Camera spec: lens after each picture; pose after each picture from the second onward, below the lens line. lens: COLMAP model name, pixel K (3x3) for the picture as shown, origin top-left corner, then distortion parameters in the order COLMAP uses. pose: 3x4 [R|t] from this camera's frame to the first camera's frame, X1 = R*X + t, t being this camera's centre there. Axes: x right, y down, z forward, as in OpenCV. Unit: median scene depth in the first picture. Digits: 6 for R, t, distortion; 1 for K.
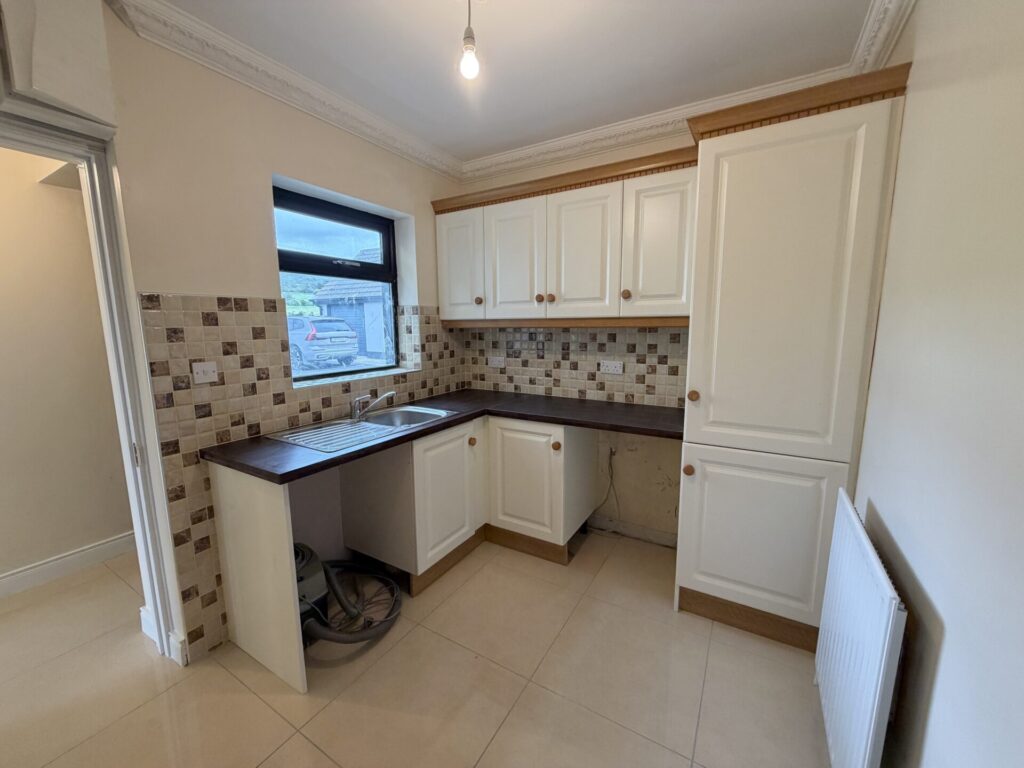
lens RADIAL K [[408.4, 0, 509.0], [0, 408.4, 383.6], [0, 0, 1]] dist [0.000003, 0.000402]
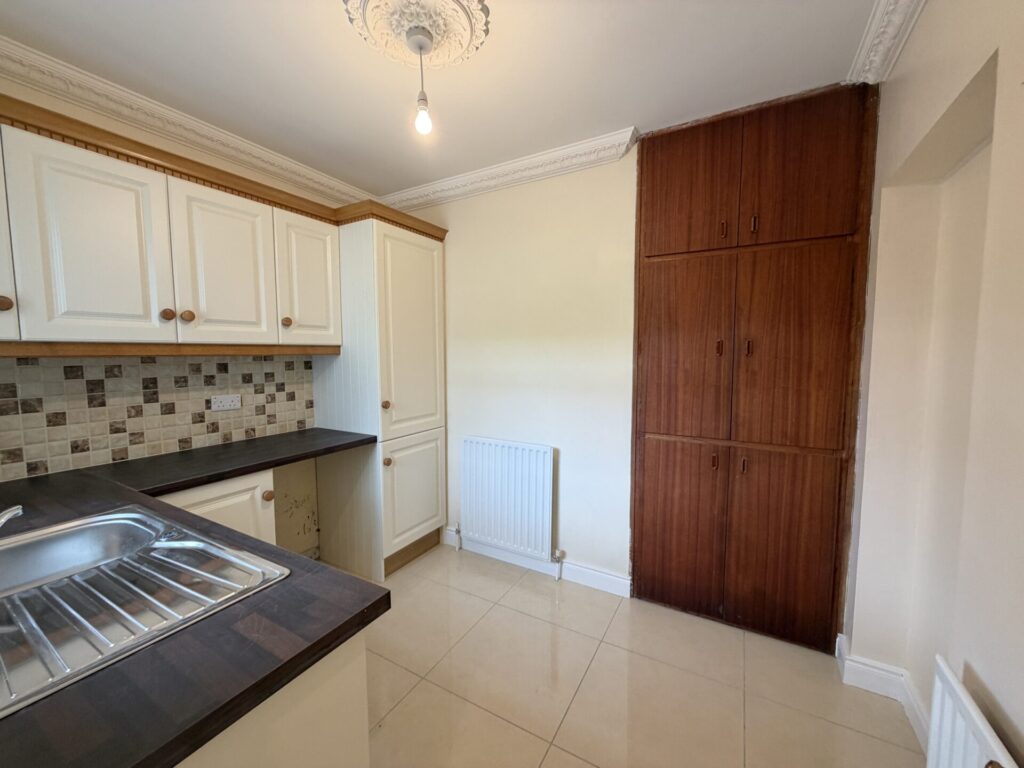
lens RADIAL K [[408.4, 0, 509.0], [0, 408.4, 383.6], [0, 0, 1]] dist [0.000003, 0.000402]
pose [[-0.023770, -0.066690, 0.997491, -0.624269], [0.149642, 0.986294, 0.069508, -0.050674], [-0.988454, 0.150919, -0.013465, 0.430737]]
